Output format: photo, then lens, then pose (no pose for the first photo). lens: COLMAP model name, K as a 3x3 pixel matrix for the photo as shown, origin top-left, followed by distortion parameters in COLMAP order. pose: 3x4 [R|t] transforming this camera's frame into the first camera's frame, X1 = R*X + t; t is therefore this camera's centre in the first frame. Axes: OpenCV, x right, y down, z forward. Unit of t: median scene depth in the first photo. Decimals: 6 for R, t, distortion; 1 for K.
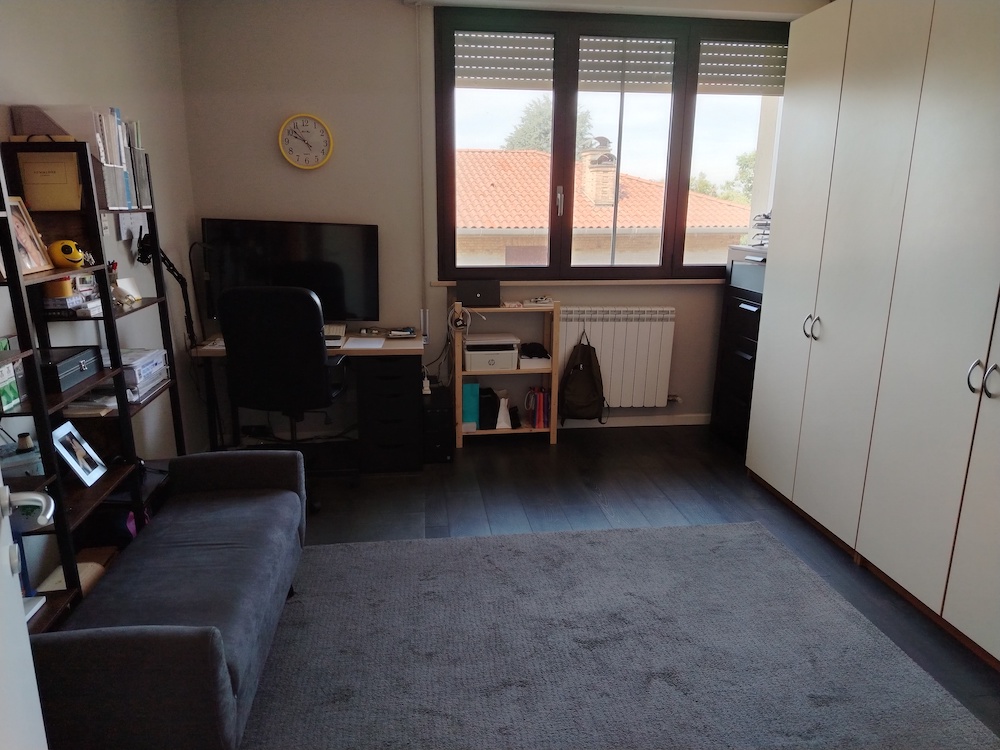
lens RADIAL K [[686.8, 0, 500.1], [0, 686.8, 371.8], [0, 0, 1]] dist [0.062881, -0.096575]
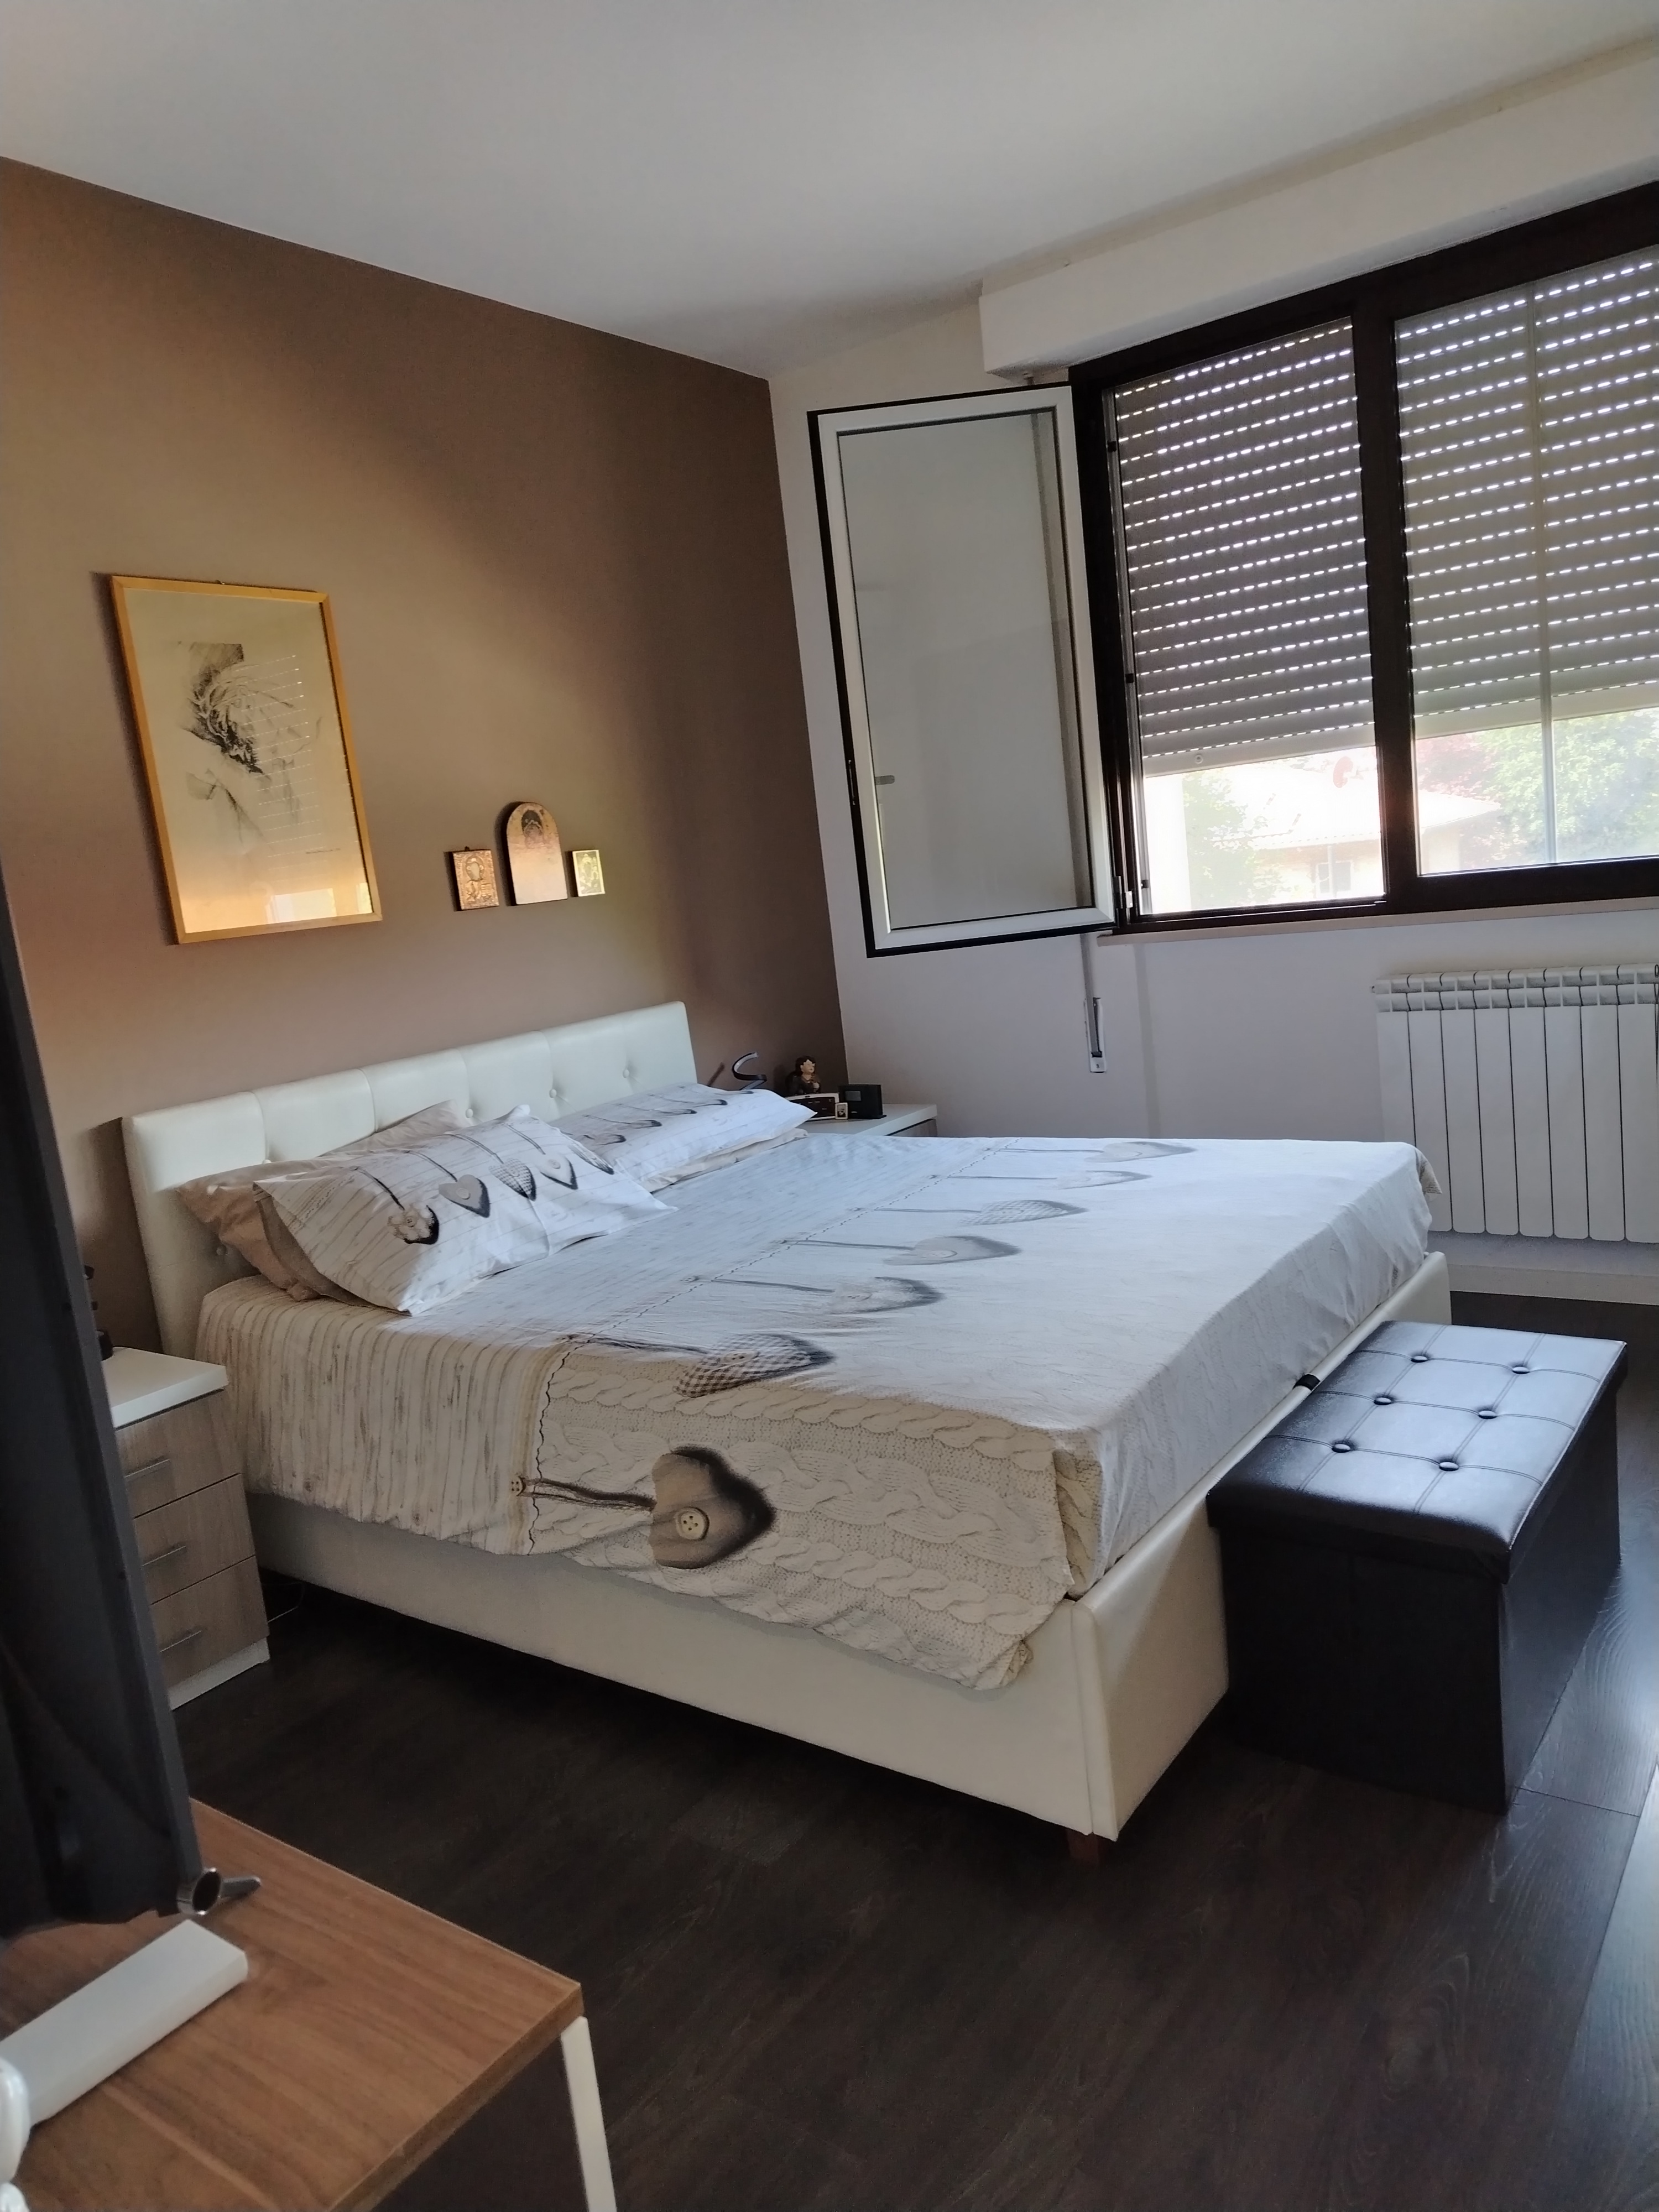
lens RADIAL K [[1519.2, 0, 836.9], [0, 1519.2, 1106.5], [0, 0, 1]] dist [0.062881, -0.096575]
pose [[0.722229, 0.021473, -0.691320, 0.542121], [-0.043199, 0.998967, -0.014103, 0.010761], [0.690303, 0.040050, 0.722411, 0.126194]]
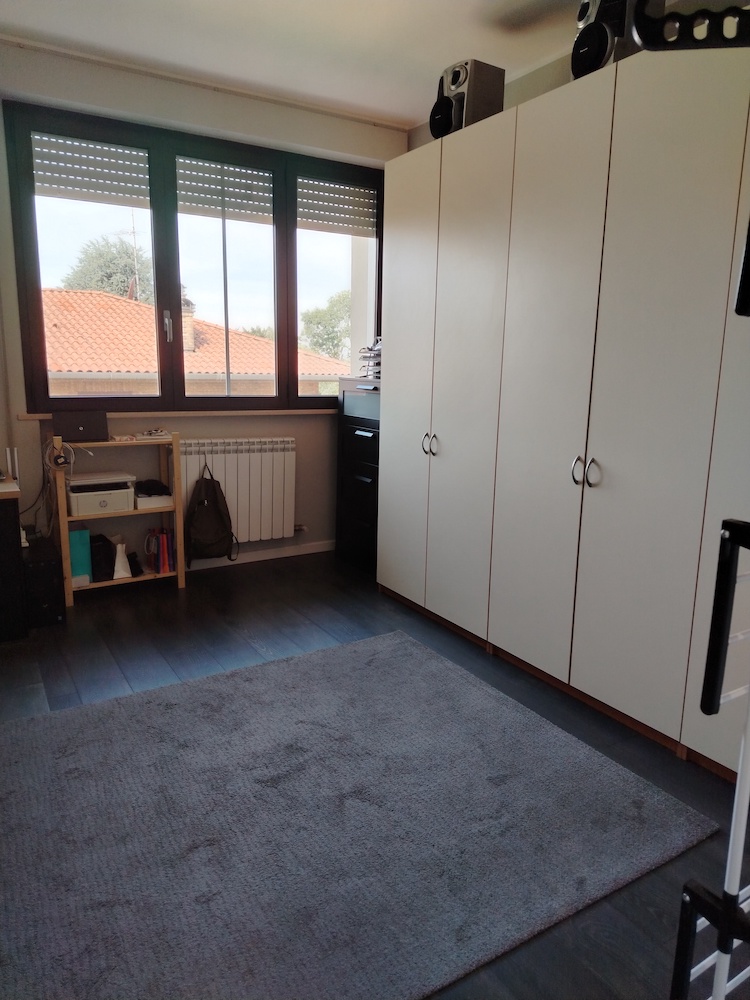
lens RADIAL K [[686.8, 0, 375.8], [0, 686.8, 496.9], [0, 0, 1]] dist [0.062881, -0.096575]
pose [[0.909214, -0.069290, 0.410522, -0.061223], [0.085751, 0.996078, -0.021797, 0.027982], [-0.407401, 0.055021, 0.911590, 0.047980]]
